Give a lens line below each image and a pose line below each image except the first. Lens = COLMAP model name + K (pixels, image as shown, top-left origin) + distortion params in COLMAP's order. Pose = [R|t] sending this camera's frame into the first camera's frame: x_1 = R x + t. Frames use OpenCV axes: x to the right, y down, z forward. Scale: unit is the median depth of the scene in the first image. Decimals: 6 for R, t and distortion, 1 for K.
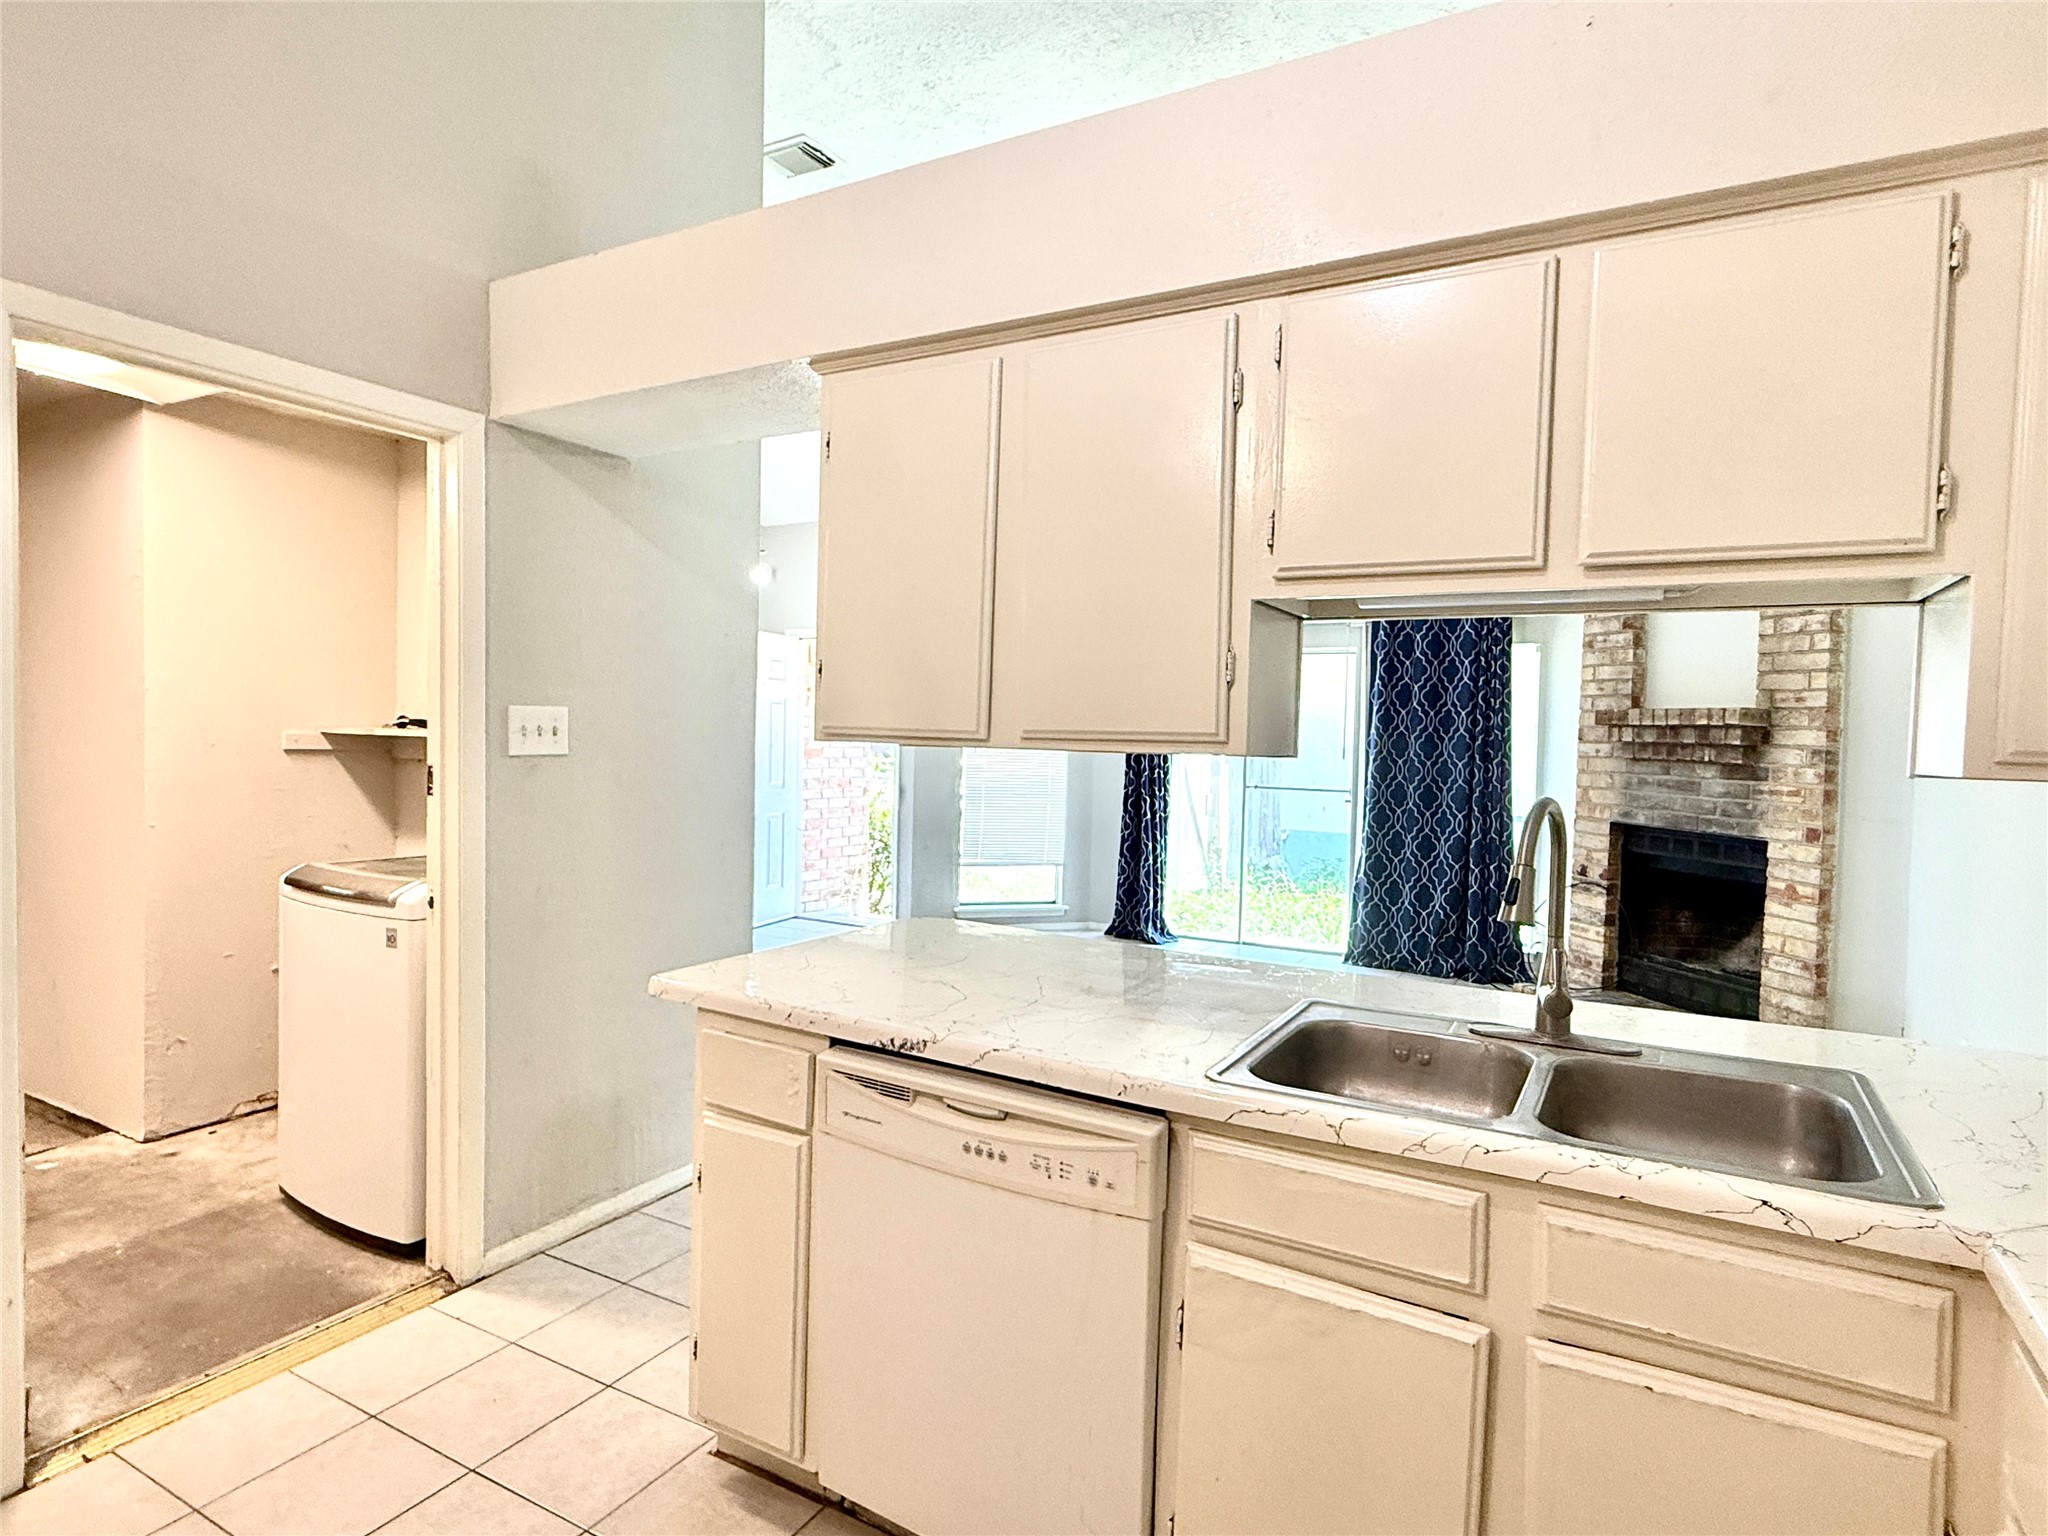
lens RADIAL K [[1114.0, 0, 1018.5], [0, 1114.0, 768.8], [0, 0, 1]] dist [0.003648, -0.000931]
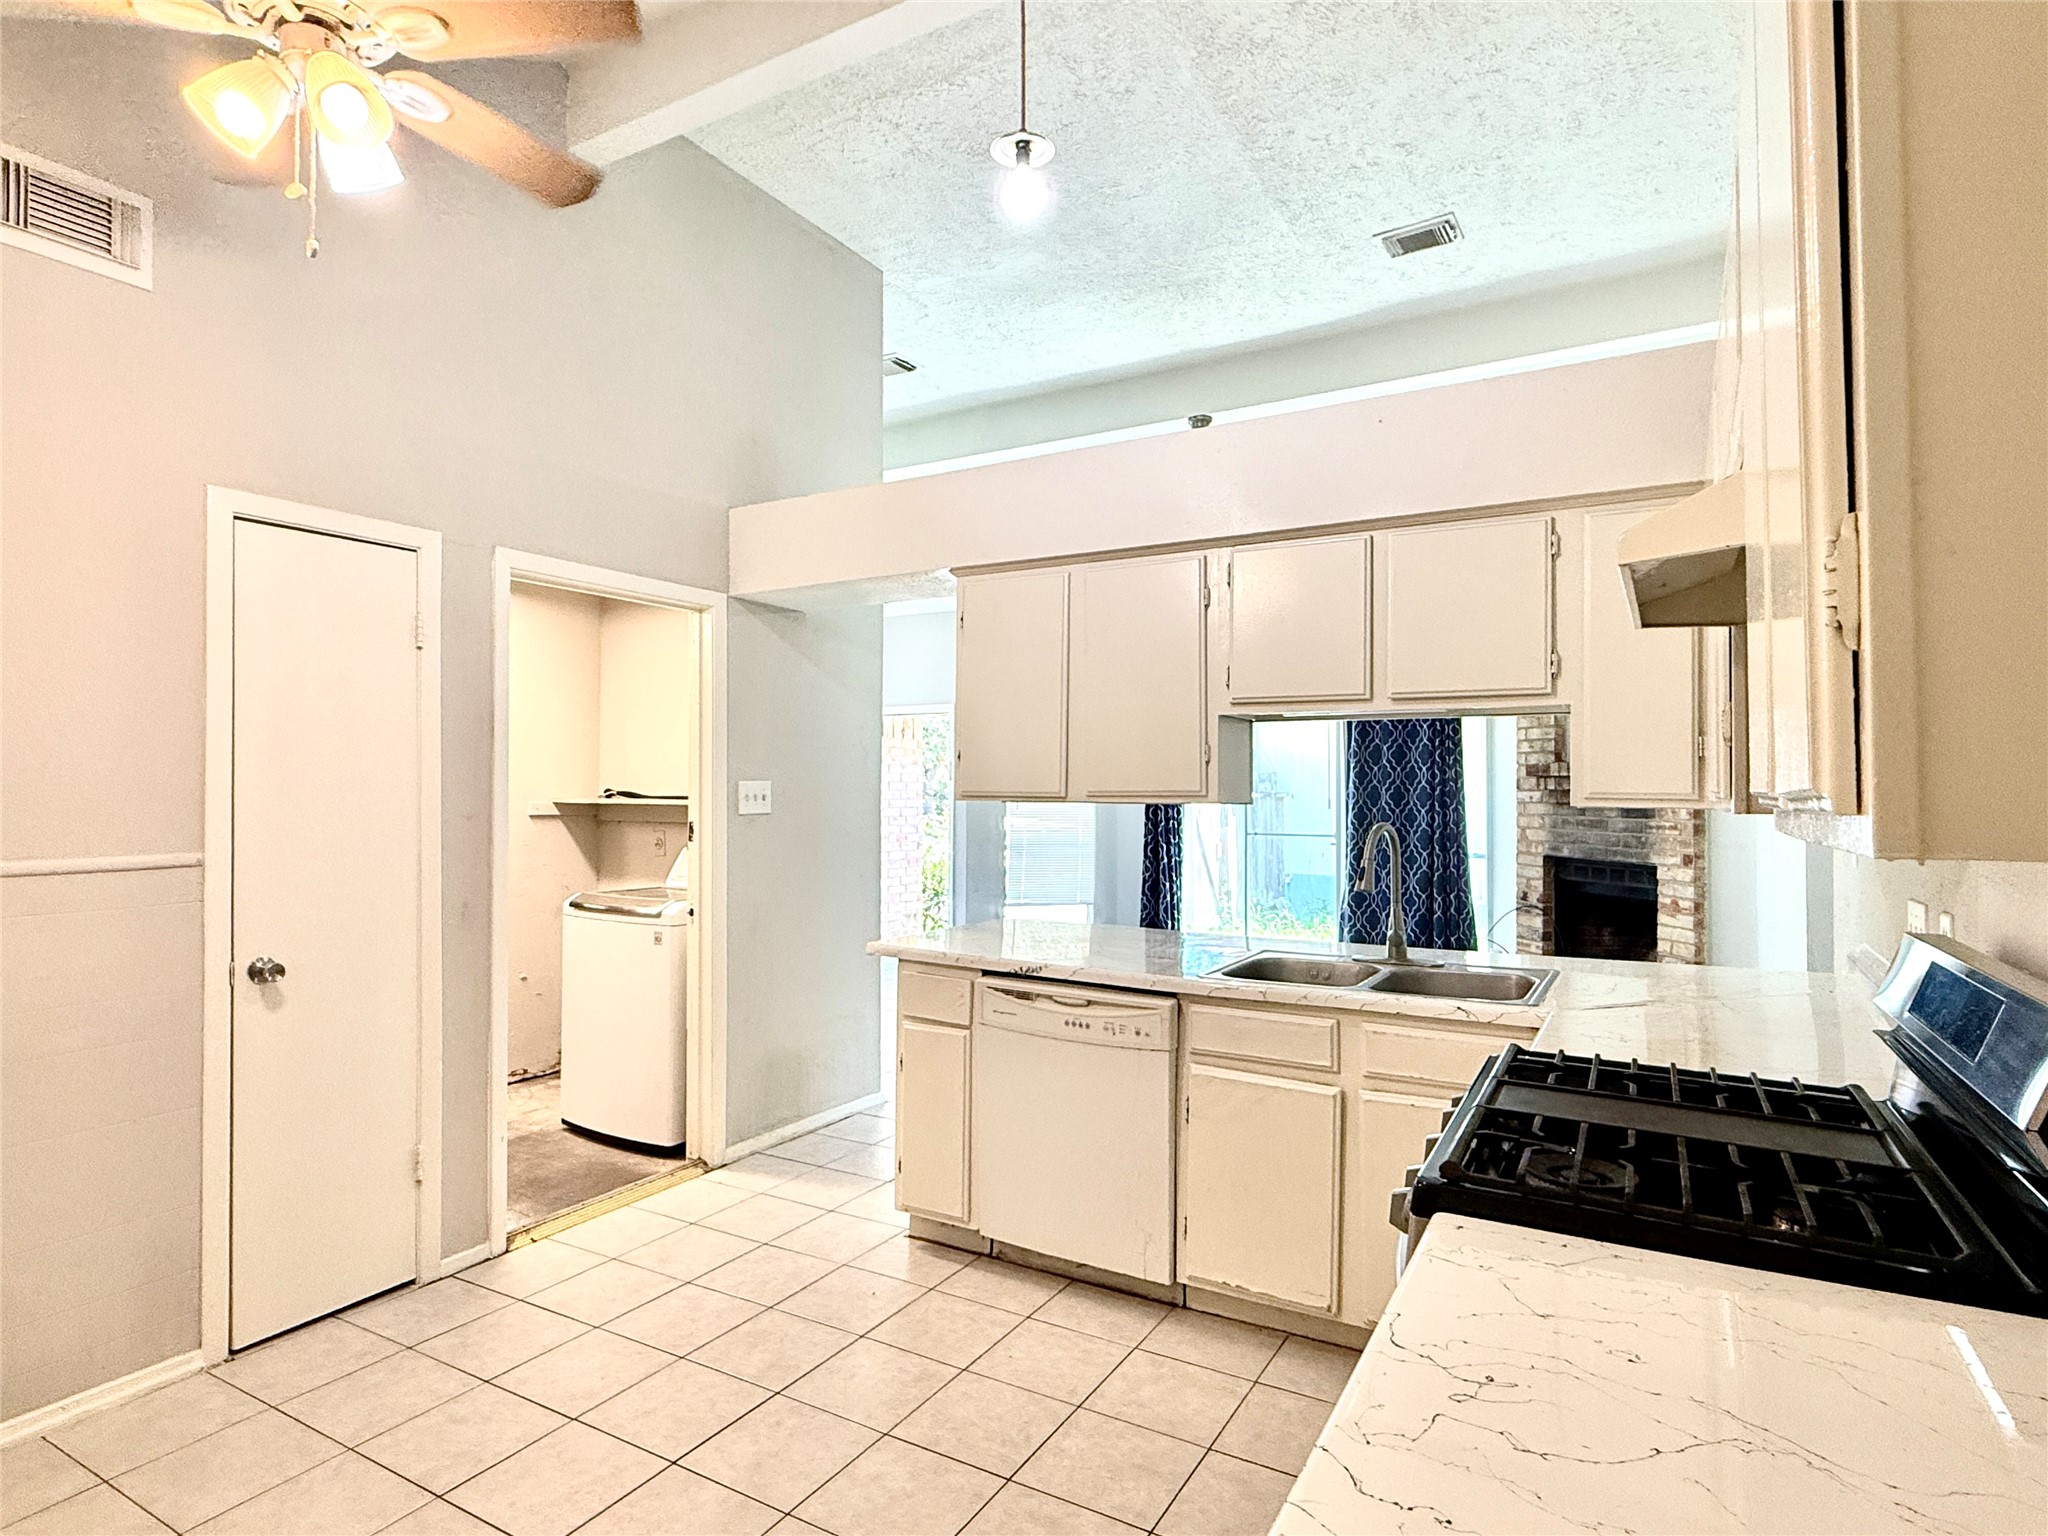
lens RADIAL K [[1114.0, 0, 1012.7], [0, 1114.0, 768.7], [0, 0, 1]] dist [0.003648, -0.000931]
pose [[0.999610, -0.020420, -0.019055, -0.031108], [0.019381, 0.998394, -0.053240, 0.007825], [0.020112, 0.052850, 0.998400, -0.281485]]
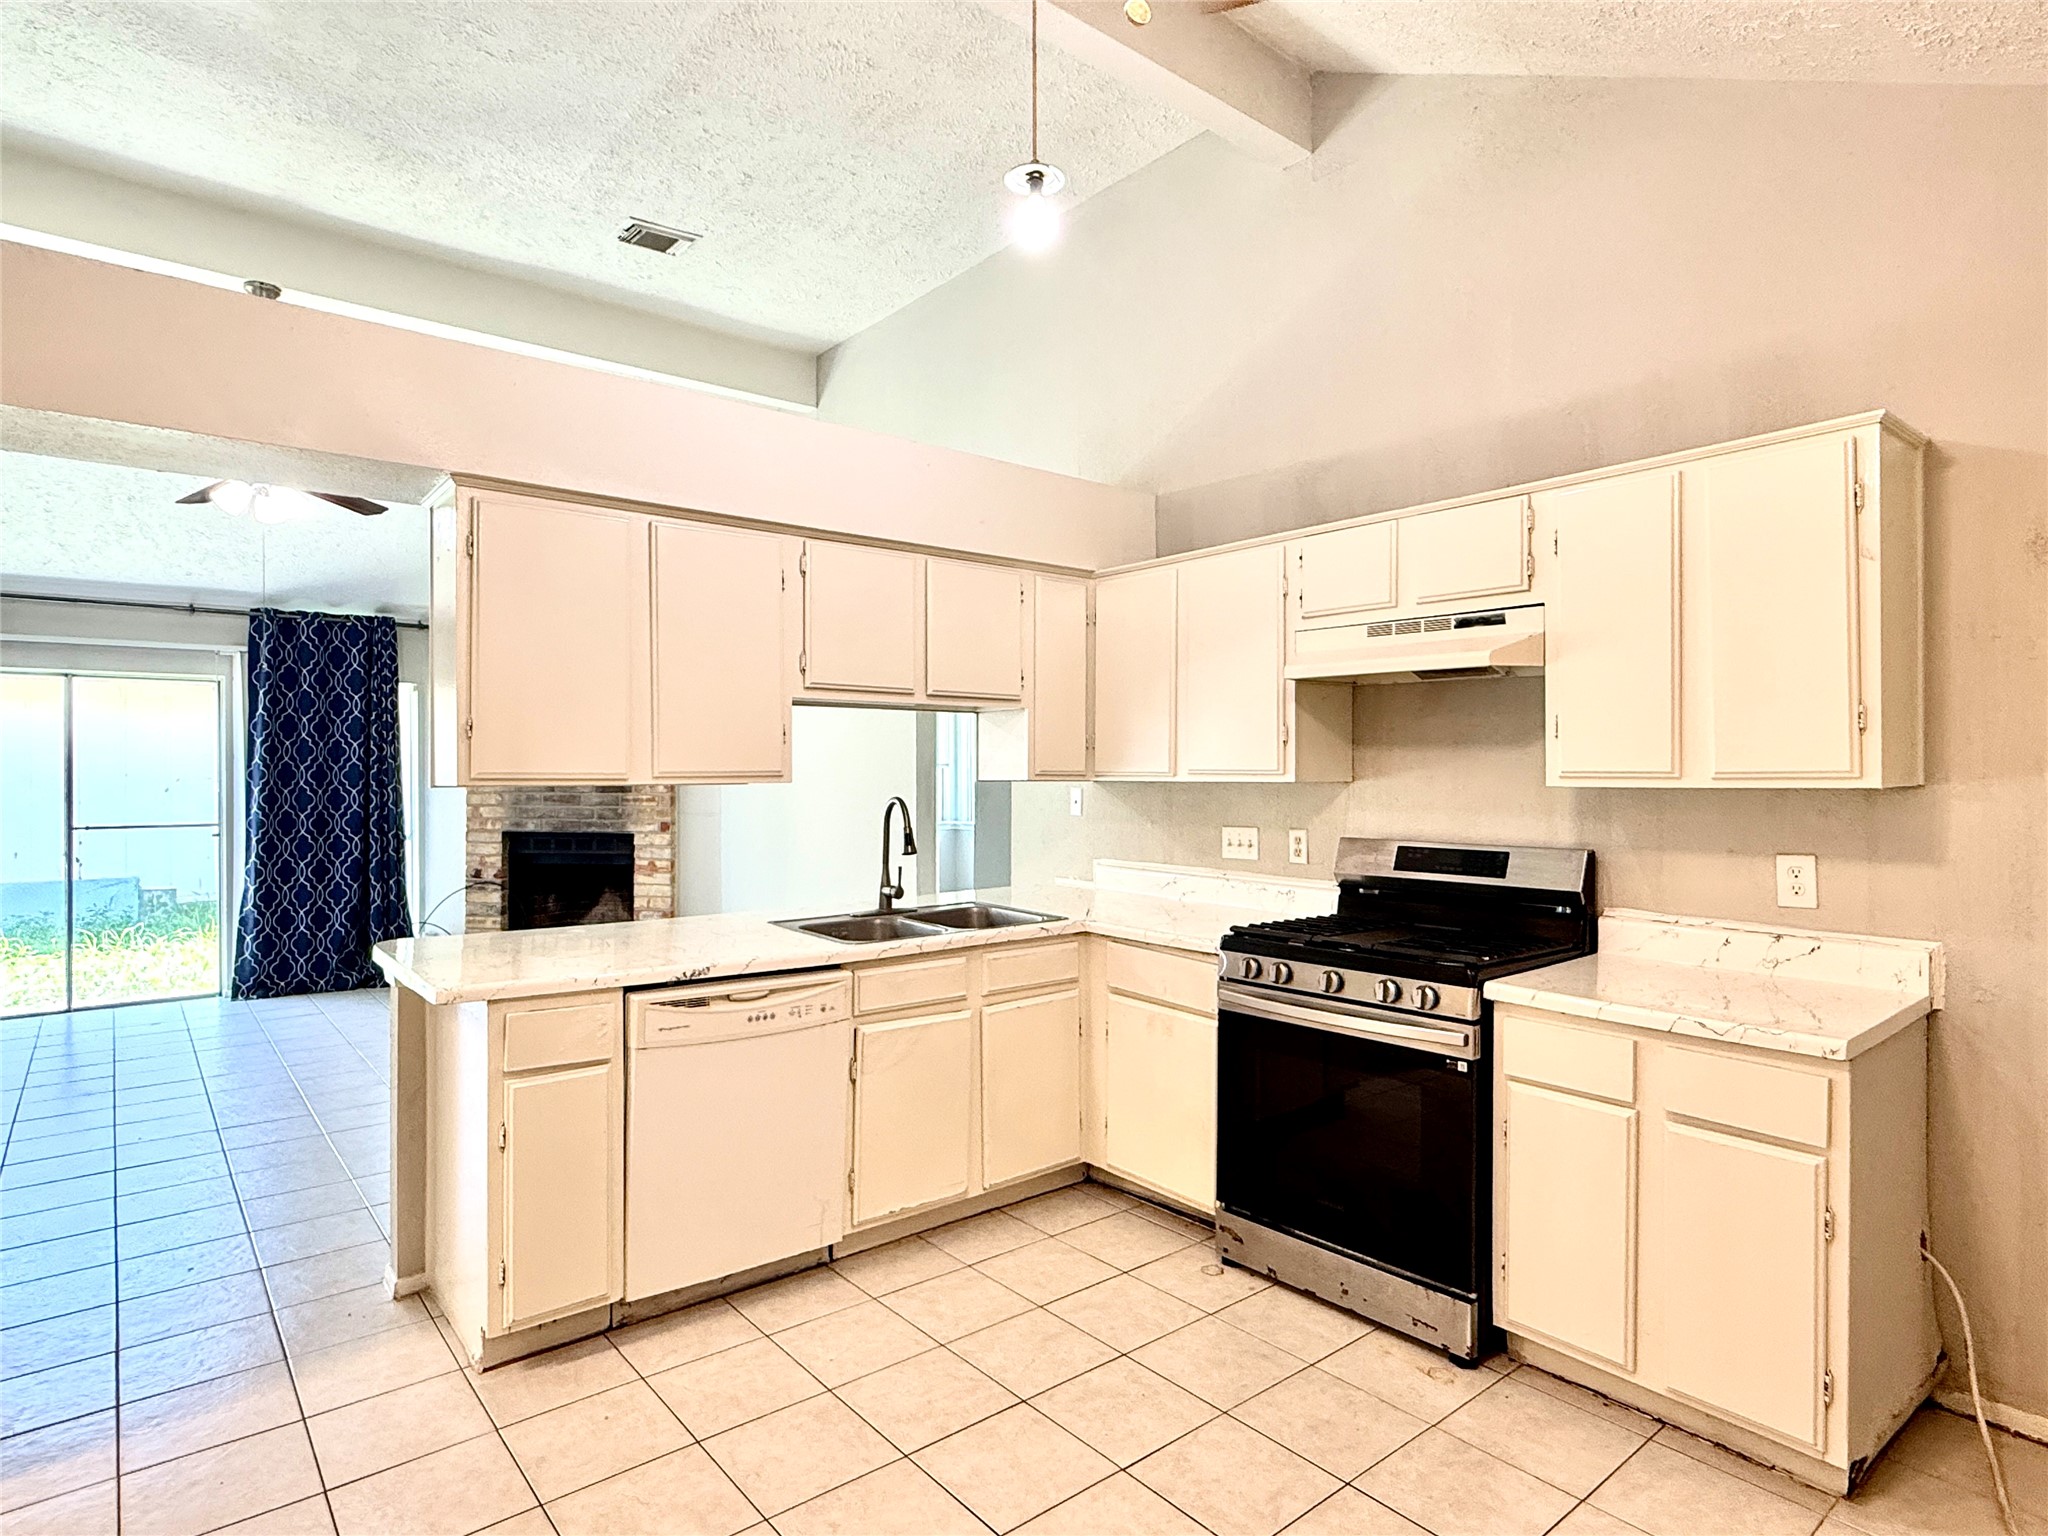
lens RADIAL K [[1114.0, 0, 1027.9], [0, 1114.0, 773.1], [0, 0, 1]] dist [0.003648, -0.000931]
pose [[0.359829, -0.026617, 0.932638, -0.498082], [0.039269, 0.999139, 0.013364, -0.013459], [-0.932191, 0.031815, 0.360565, -0.005627]]
